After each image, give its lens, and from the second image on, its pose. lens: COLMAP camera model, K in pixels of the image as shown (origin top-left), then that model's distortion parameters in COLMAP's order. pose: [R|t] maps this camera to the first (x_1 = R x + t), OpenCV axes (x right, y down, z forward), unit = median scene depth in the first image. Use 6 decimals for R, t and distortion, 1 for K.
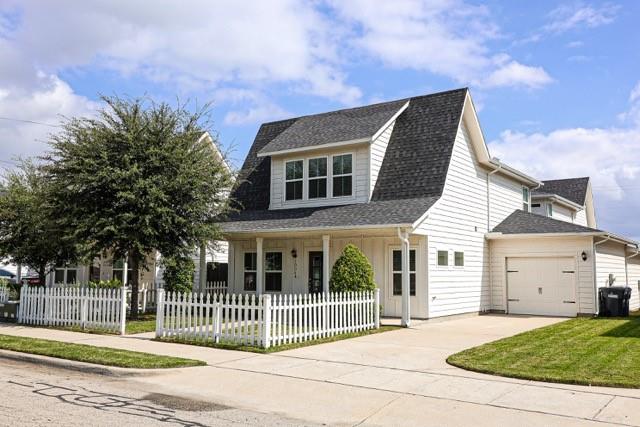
lens RADIAL K [[609.9, 0, 321.1], [0, 609.9, 214.6], [0, 0, 1]] dist [-0.013743, 0.000000]
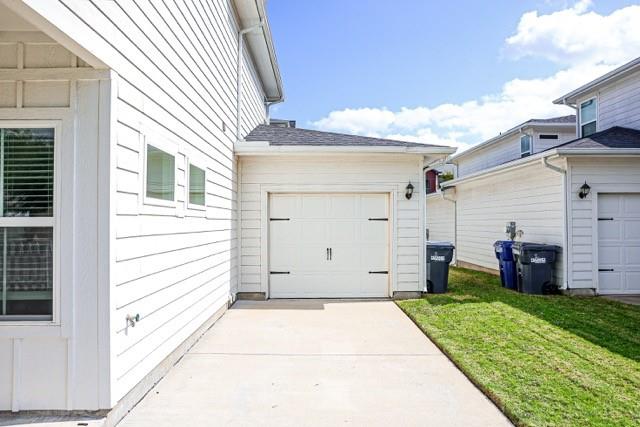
lens RADIAL K [[443.4, 0, 321.4], [0, 443.4, 216.7], [0, 0, 1]] dist [-0.093634, 0.070529]
pose [[0.807170, -0.002607, 0.590314, 0.122092], [-0.047217, 0.996501, 0.068964, 0.065984], [-0.588428, -0.083539, 0.804222, 0.700907]]
